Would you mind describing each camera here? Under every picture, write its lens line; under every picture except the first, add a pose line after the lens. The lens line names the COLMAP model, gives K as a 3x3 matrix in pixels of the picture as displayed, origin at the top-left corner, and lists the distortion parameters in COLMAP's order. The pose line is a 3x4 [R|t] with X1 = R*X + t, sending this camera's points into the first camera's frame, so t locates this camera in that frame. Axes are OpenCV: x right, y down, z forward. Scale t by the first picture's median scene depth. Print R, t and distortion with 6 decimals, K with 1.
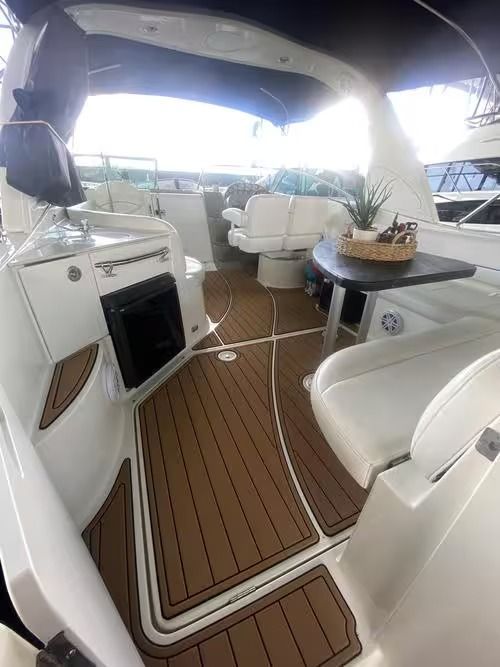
lens RADIAL K [[266.1, 0, 250.0], [0, 266.1, 333.5], [0, 0, 1]] dist [0.044779, -0.000163]
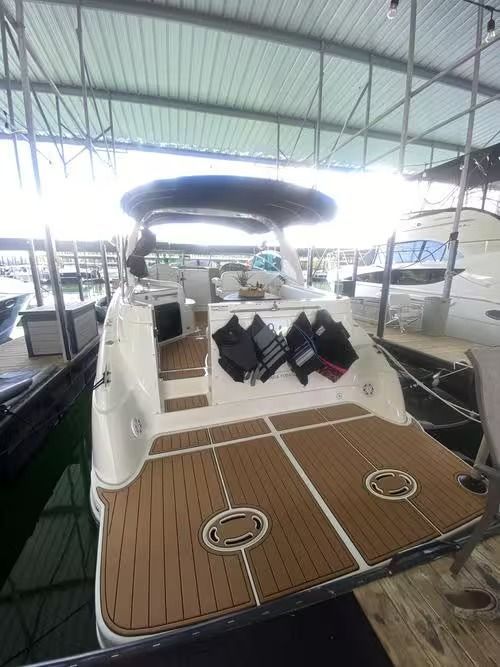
lens RADIAL K [[269.4, 0, 246.8], [0, 269.4, 331.1], [0, 0, 1]] dist [-0.000182, -0.000355]
pose [[0.993110, 0.003984, -0.117117, 0.517725], [-0.030283, 0.974199, -0.223652, 0.468373], [0.113204, 0.225657, 0.967607, -1.053254]]
